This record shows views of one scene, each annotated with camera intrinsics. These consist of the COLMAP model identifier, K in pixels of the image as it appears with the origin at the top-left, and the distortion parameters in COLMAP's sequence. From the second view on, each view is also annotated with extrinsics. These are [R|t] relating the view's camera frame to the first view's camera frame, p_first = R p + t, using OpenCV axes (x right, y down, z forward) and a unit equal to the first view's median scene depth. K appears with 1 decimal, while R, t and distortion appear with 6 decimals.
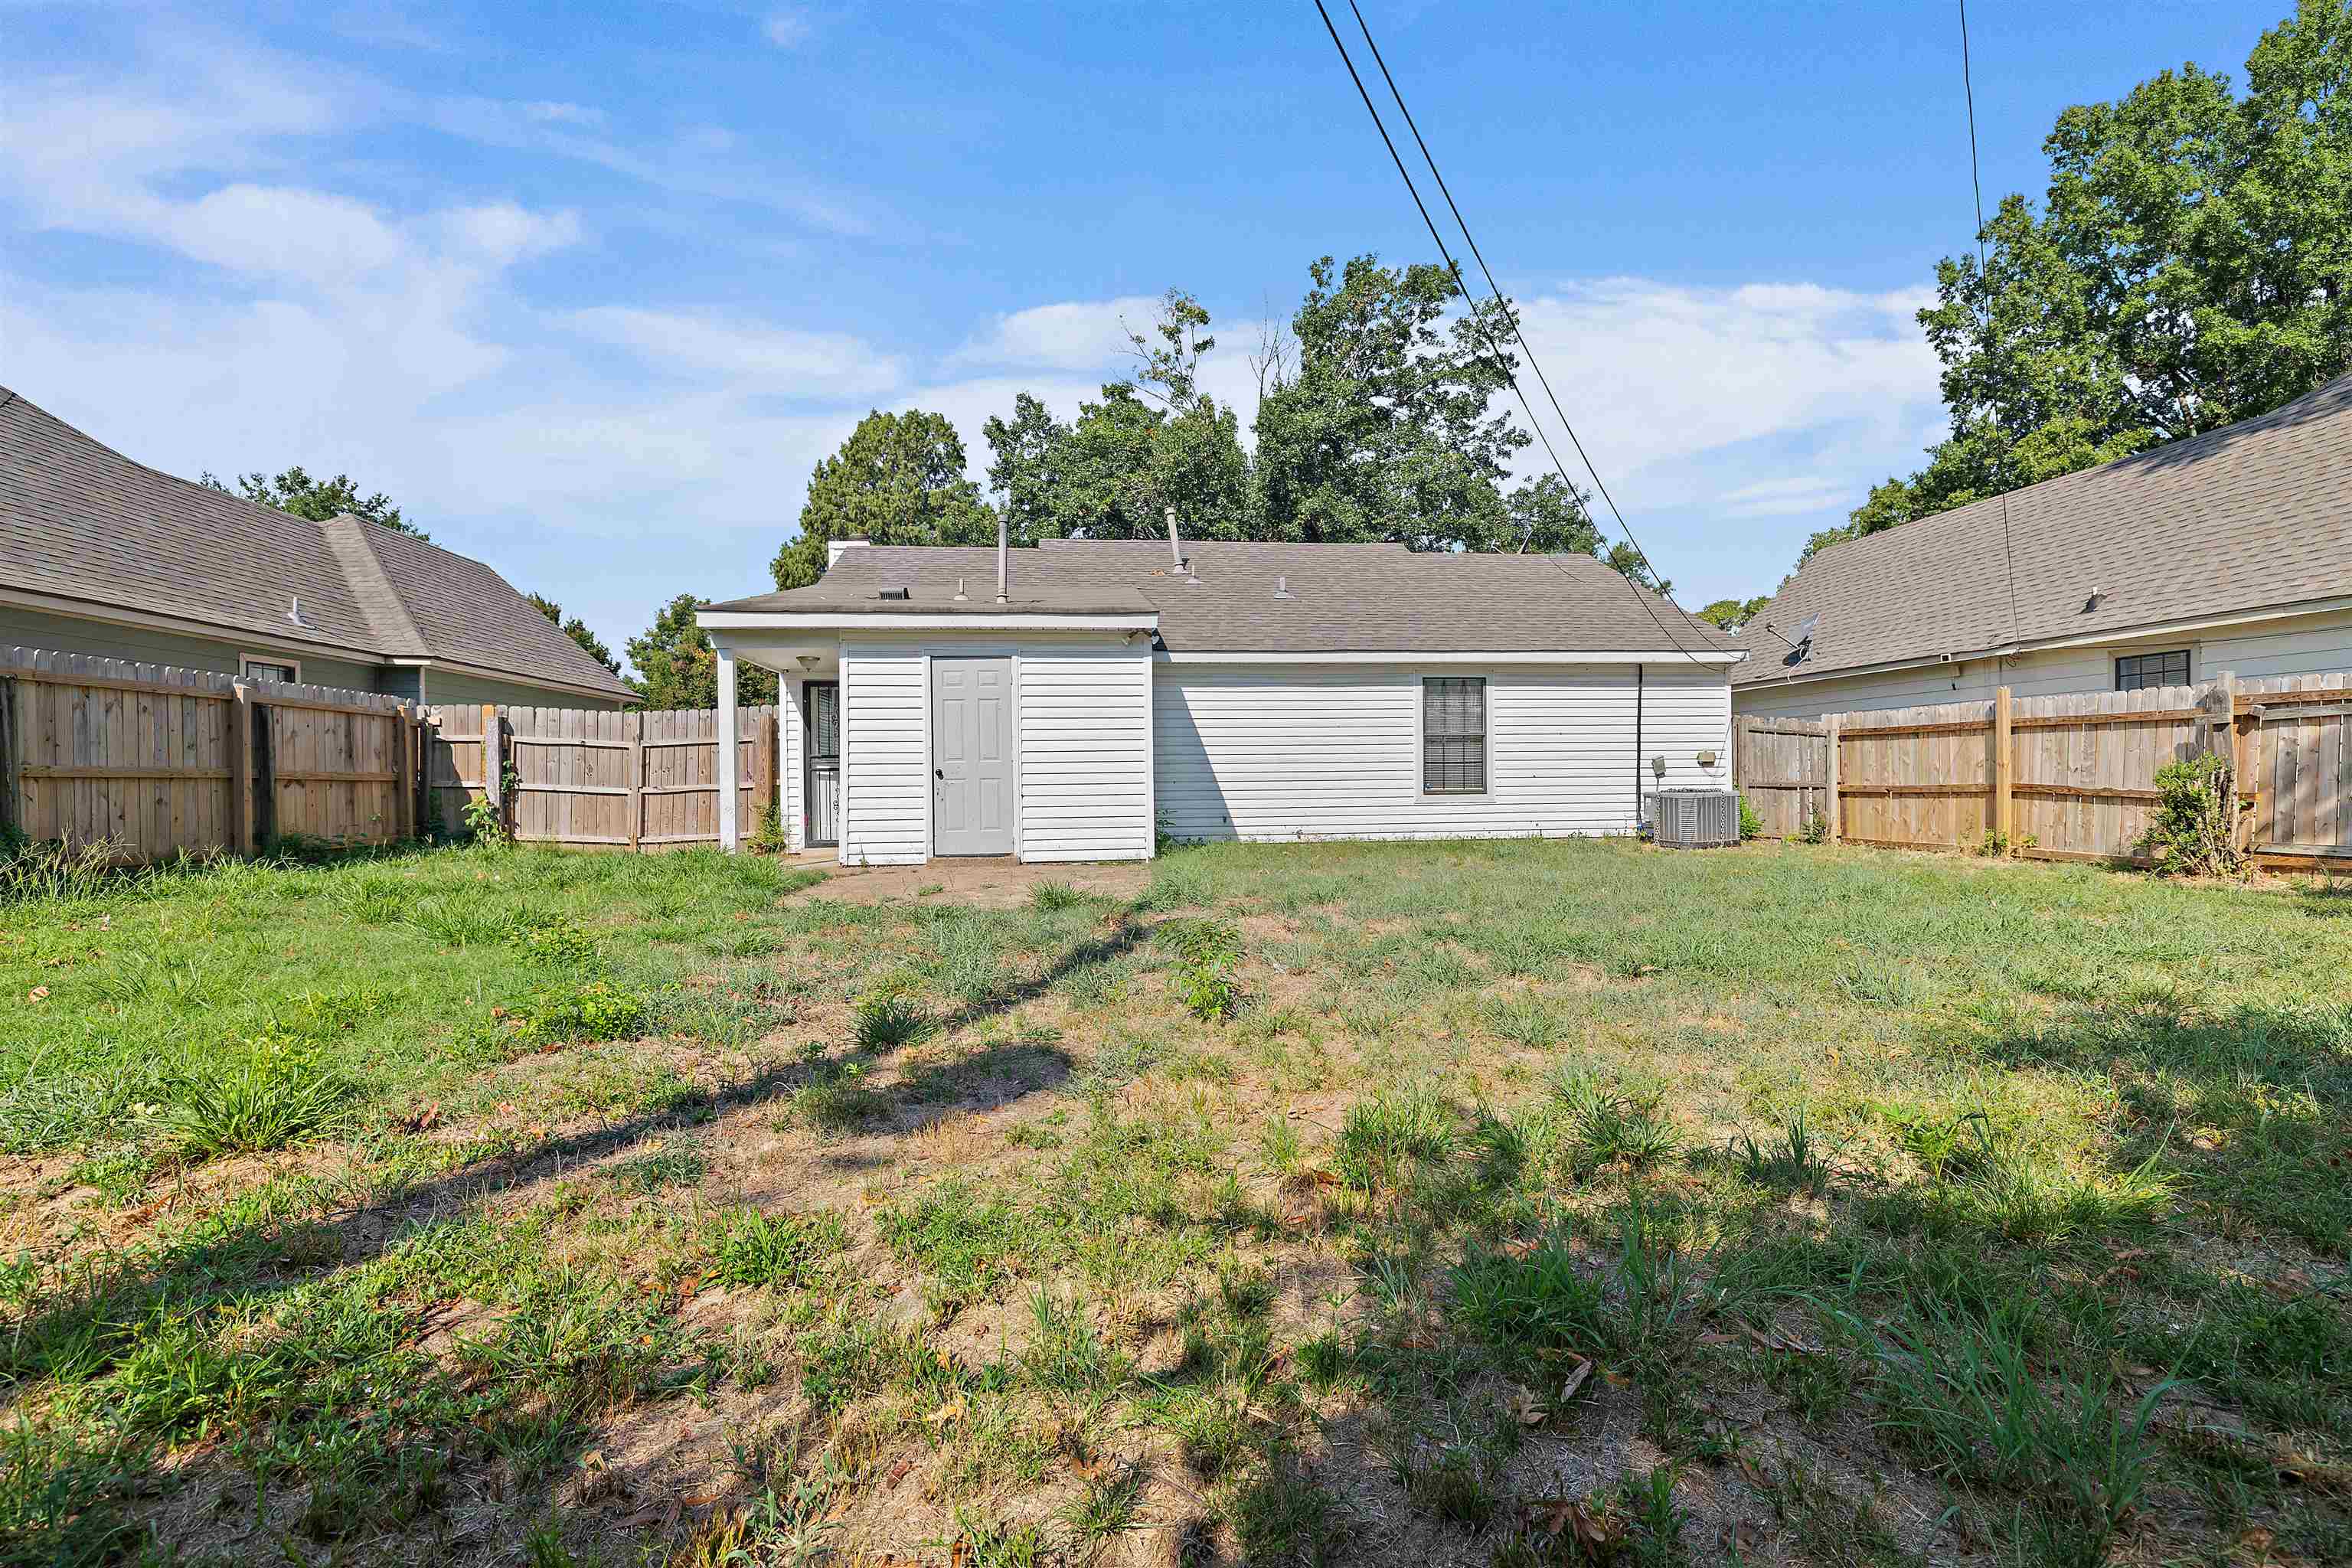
lens RADIAL K [[1037.6, 0, 1173.9], [0, 1037.6, 784.9], [0, 0, 1]] dist [0.002166, 0.000193]
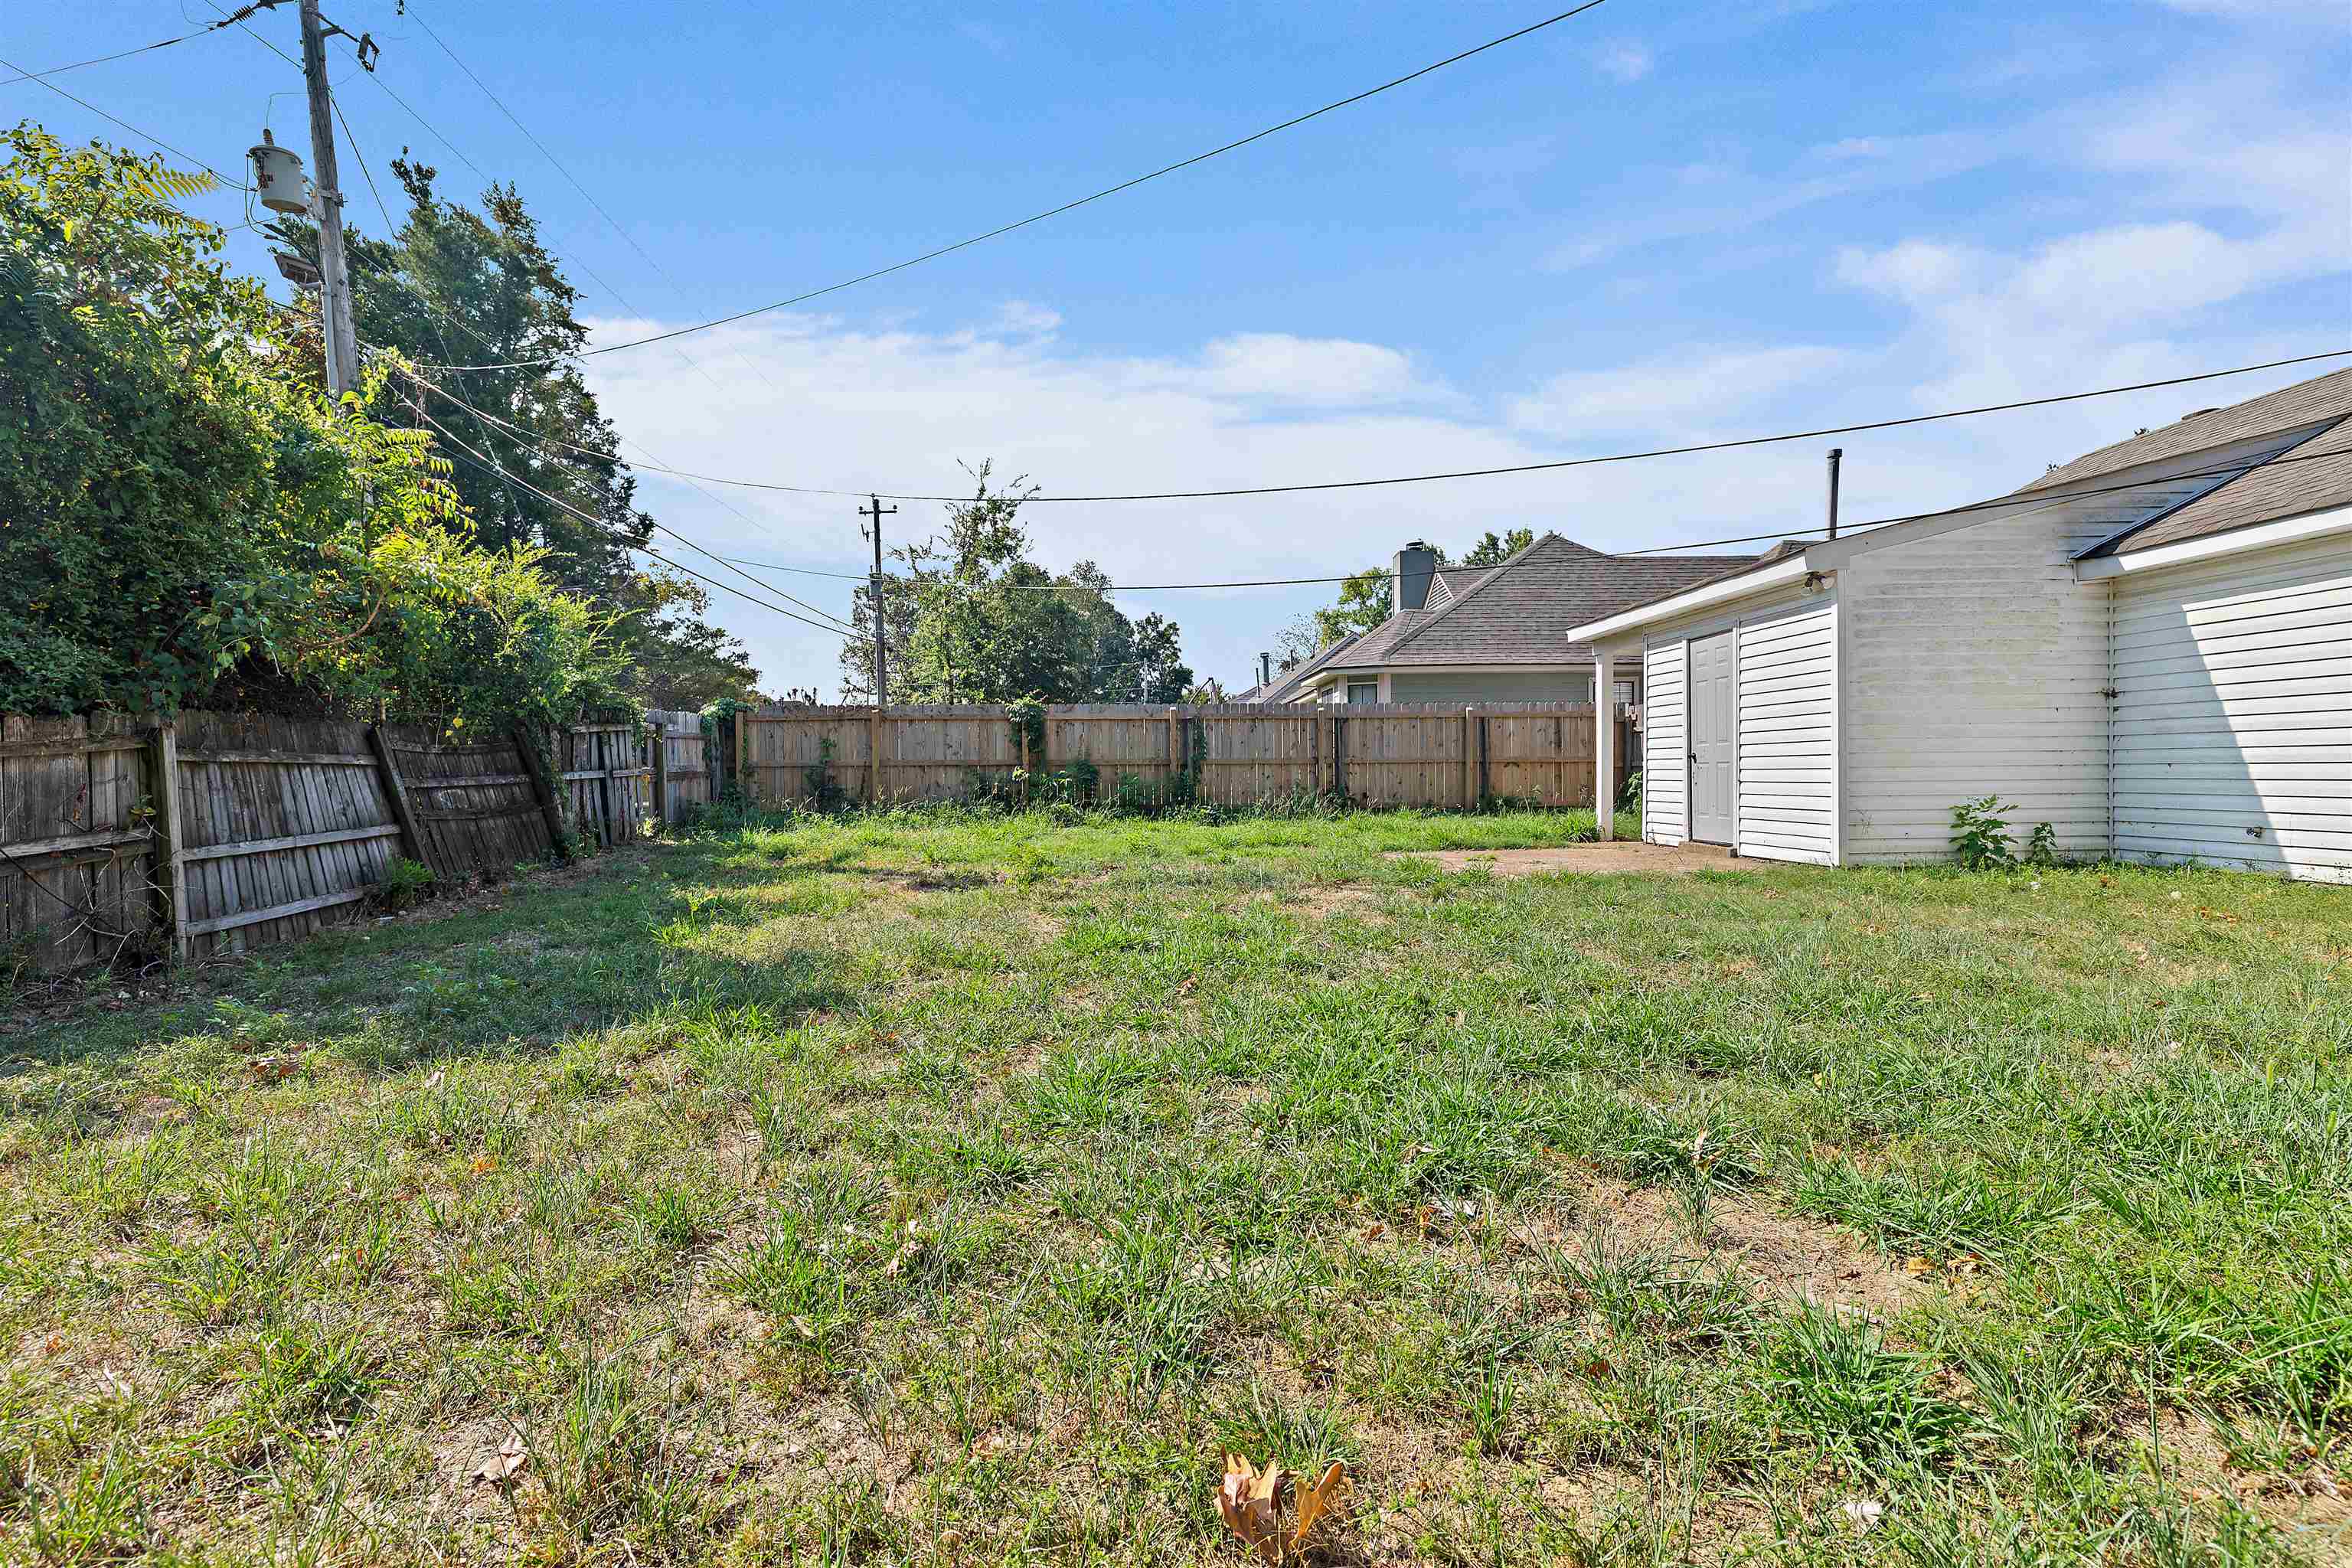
lens RADIAL K [[1037.6, 0, 1171.3], [0, 1037.6, 777.3], [0, 0, 1]] dist [0.002166, 0.000193]
pose [[-0.064396, 0.016397, -0.997790, 0.792406], [0.008020, 0.999841, 0.015913, -0.011582], [0.997892, -0.006977, -0.064517, 0.572842]]
